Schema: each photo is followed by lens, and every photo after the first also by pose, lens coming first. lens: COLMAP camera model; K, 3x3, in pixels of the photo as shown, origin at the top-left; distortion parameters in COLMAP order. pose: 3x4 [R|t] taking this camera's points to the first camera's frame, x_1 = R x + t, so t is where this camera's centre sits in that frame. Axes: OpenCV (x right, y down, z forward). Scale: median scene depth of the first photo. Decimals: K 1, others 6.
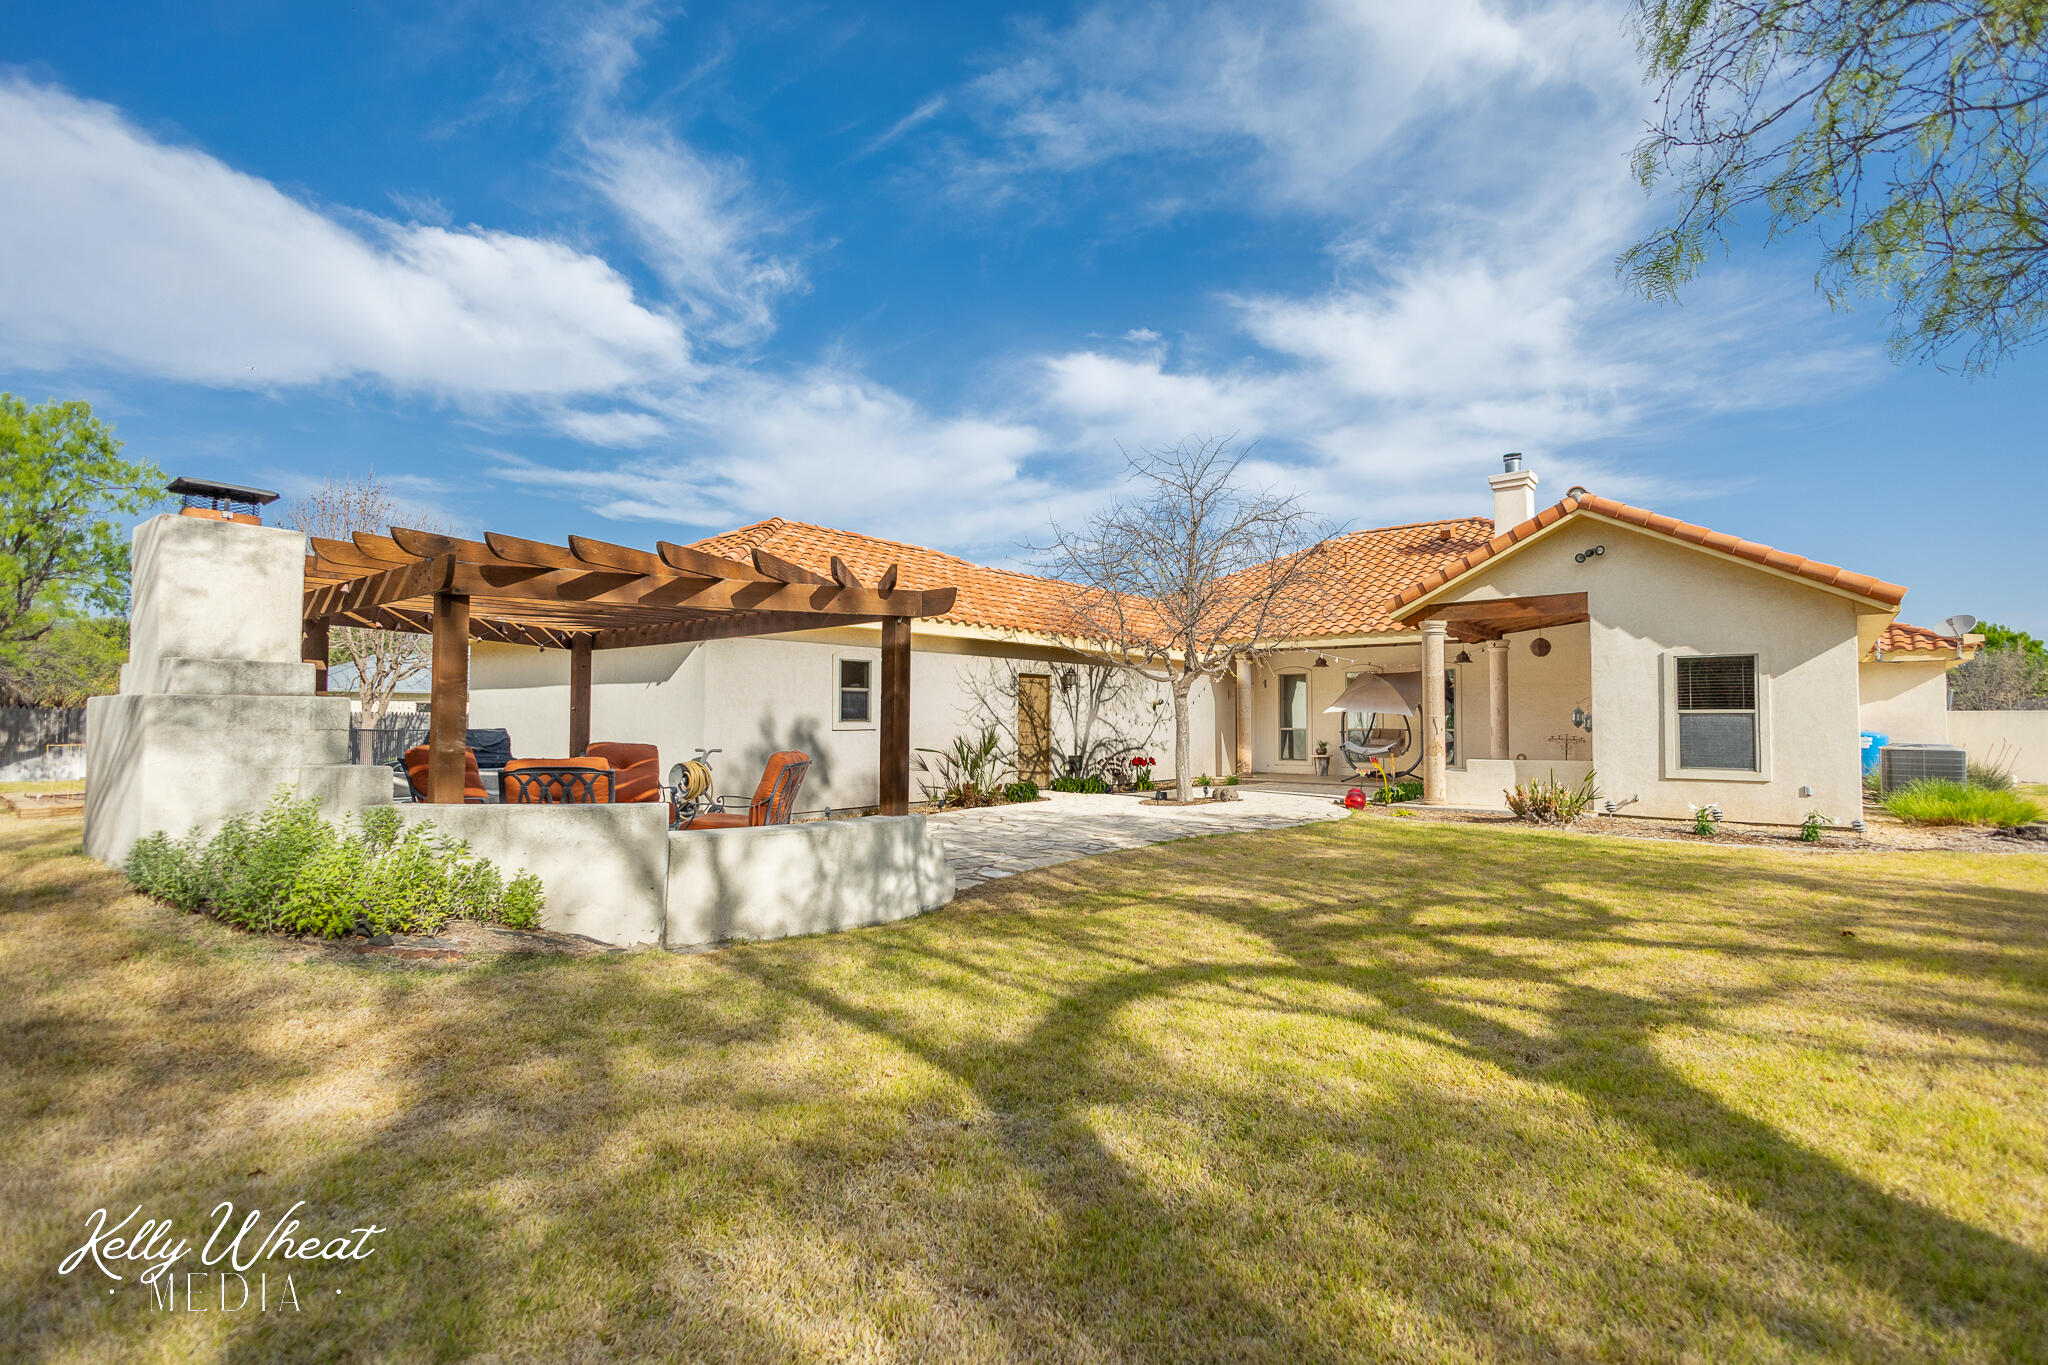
lens RADIAL K [[956.4, 0, 1036.5], [0, 956.4, 637.0], [0, 0, 1]] dist [0.012991, -0.000052]
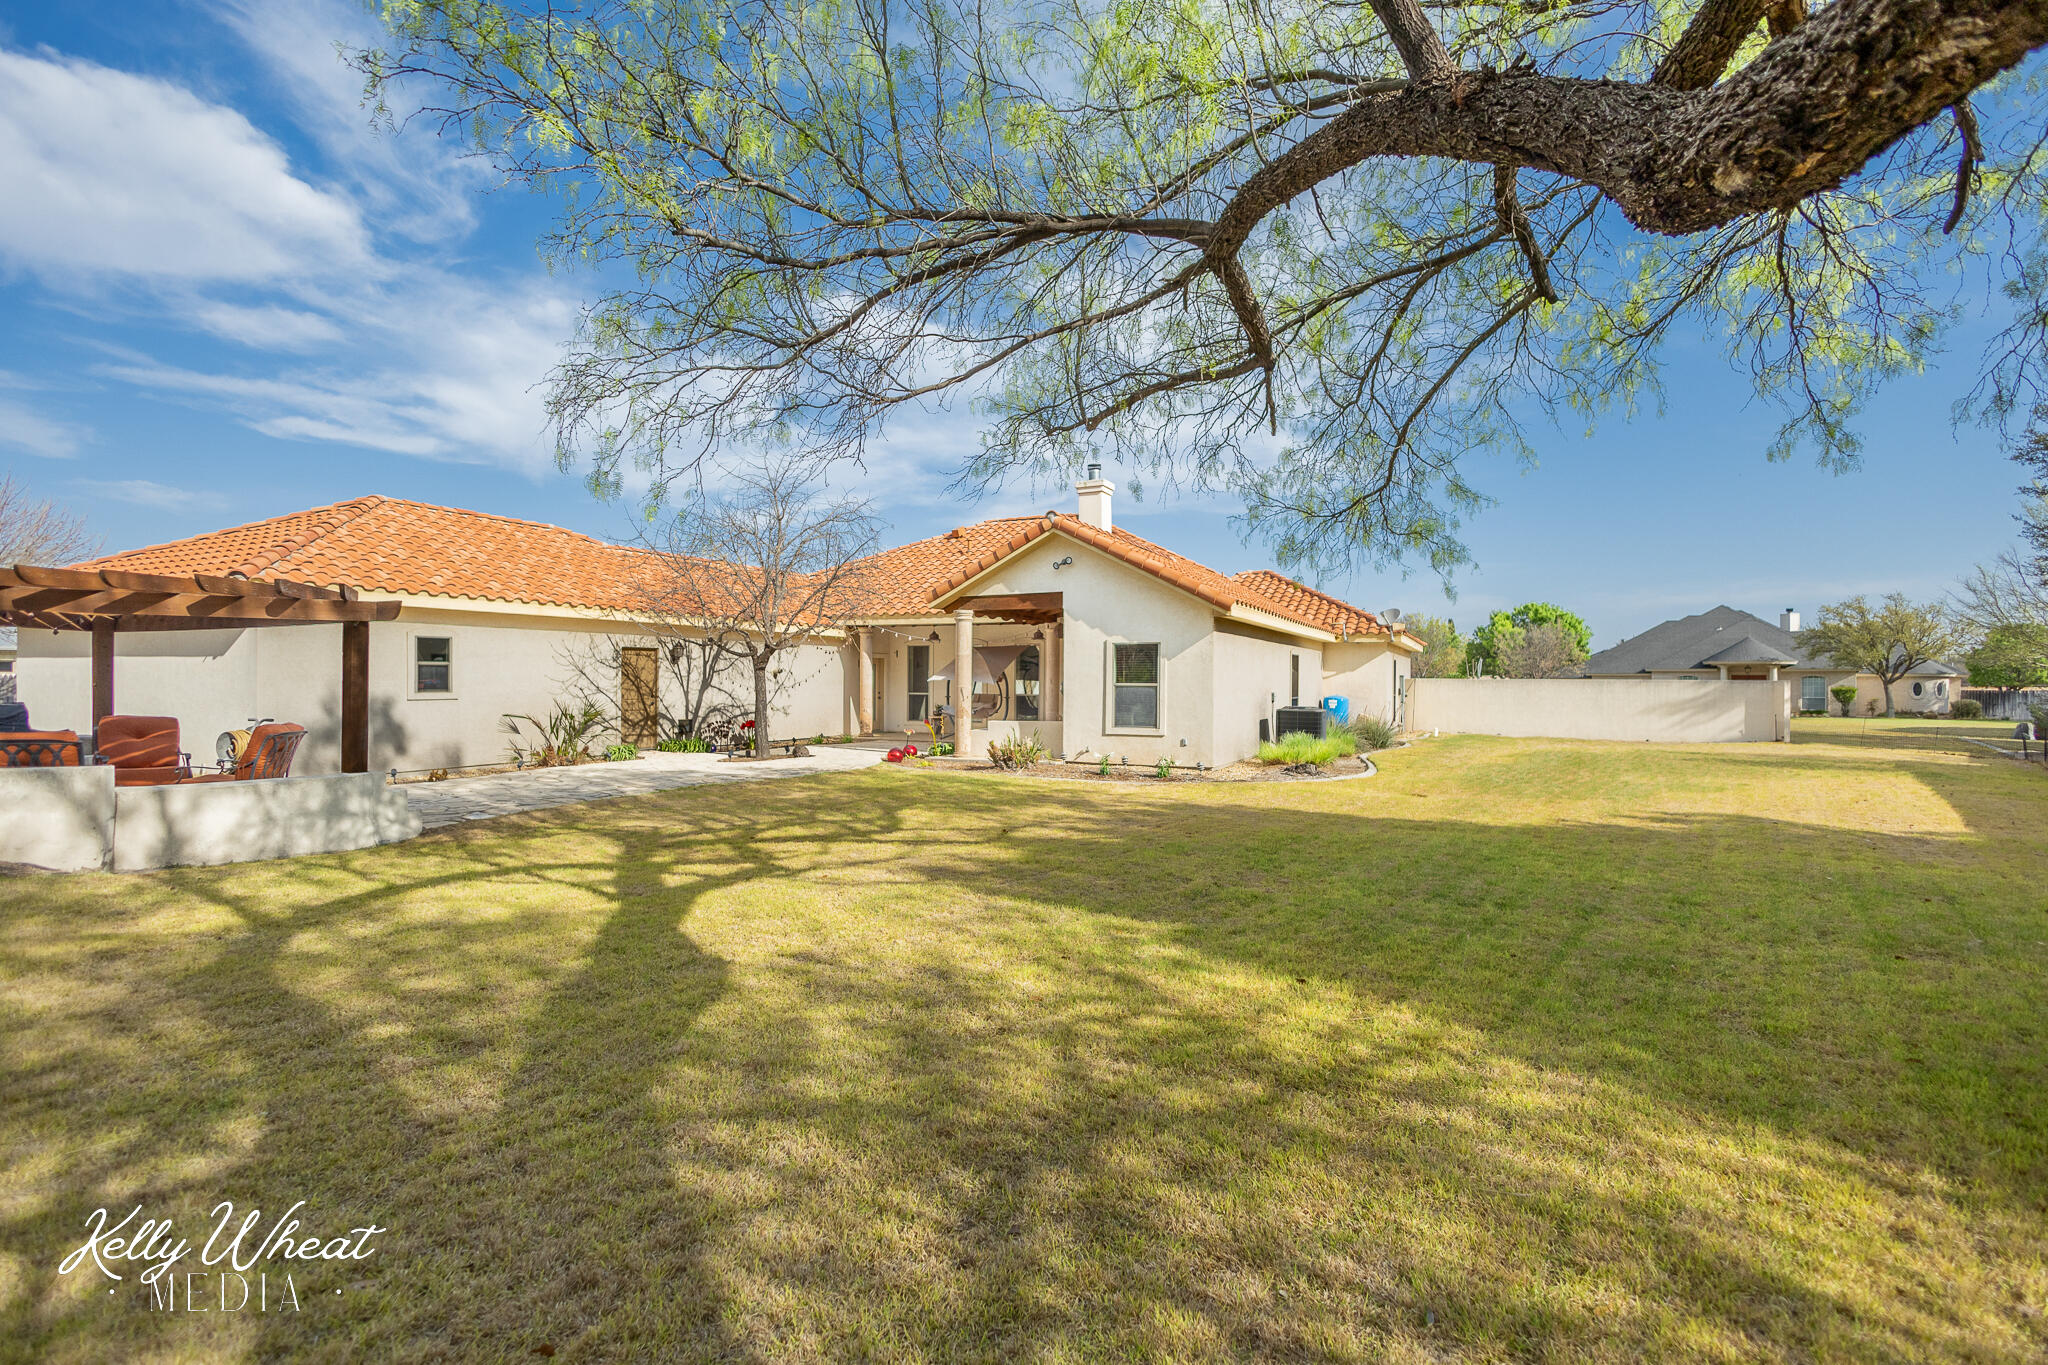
lens RADIAL K [[959.5, 0, 1036.0], [0, 959.5, 692.2], [0, 0, 1]] dist [0.021687, -0.007762]
pose [[0.971232, -0.000963, 0.238133, 0.176704], [-0.023190, 0.994856, 0.098605, -0.030549], [-0.237003, -0.101291, 0.966214, -0.195655]]
